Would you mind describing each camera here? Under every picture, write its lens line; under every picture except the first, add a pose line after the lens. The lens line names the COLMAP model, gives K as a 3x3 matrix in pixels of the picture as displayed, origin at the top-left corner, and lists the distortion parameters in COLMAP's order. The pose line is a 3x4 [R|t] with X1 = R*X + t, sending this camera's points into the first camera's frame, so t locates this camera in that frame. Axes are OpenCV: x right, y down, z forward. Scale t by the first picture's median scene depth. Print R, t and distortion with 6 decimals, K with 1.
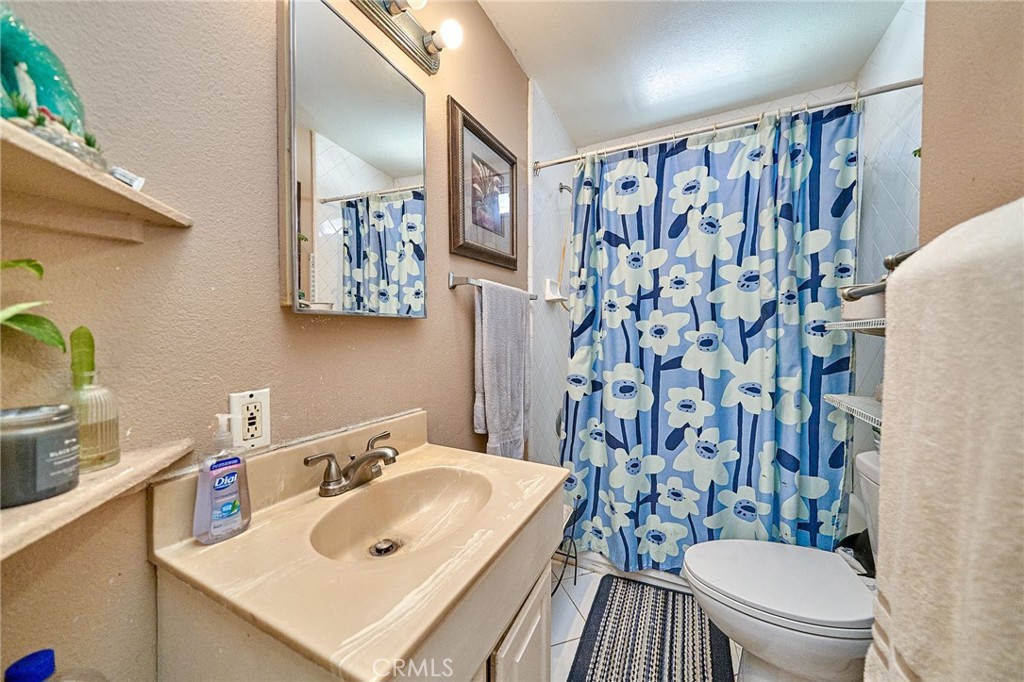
lens RADIAL K [[344.6, 0, 515.6], [0, 344.6, 334.5], [0, 0, 1]] dist [0.000964, -0.000027]
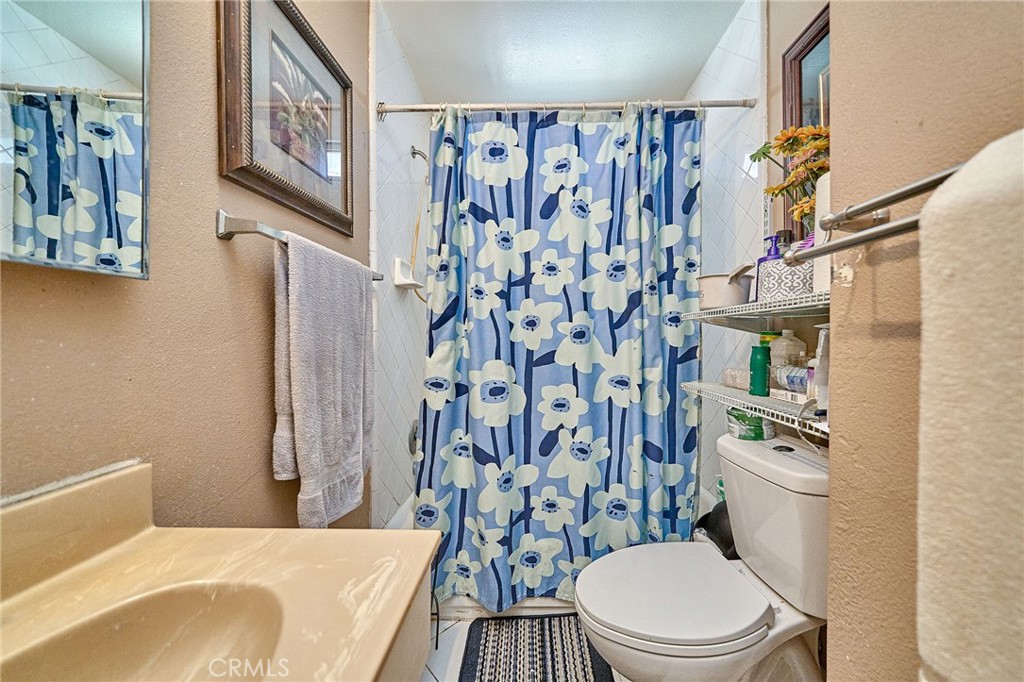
lens RADIAL K [[344.6, 0, 515.6], [0, 344.6, 334.5], [0, 0, 1]] dist [0.000964, -0.000027]
pose [[0.909518, -0.003143, 0.415654, 0.014707], [0.006966, 0.999946, -0.007681, 0.028746], [-0.415607, 0.009882, 0.909491, 0.228406]]
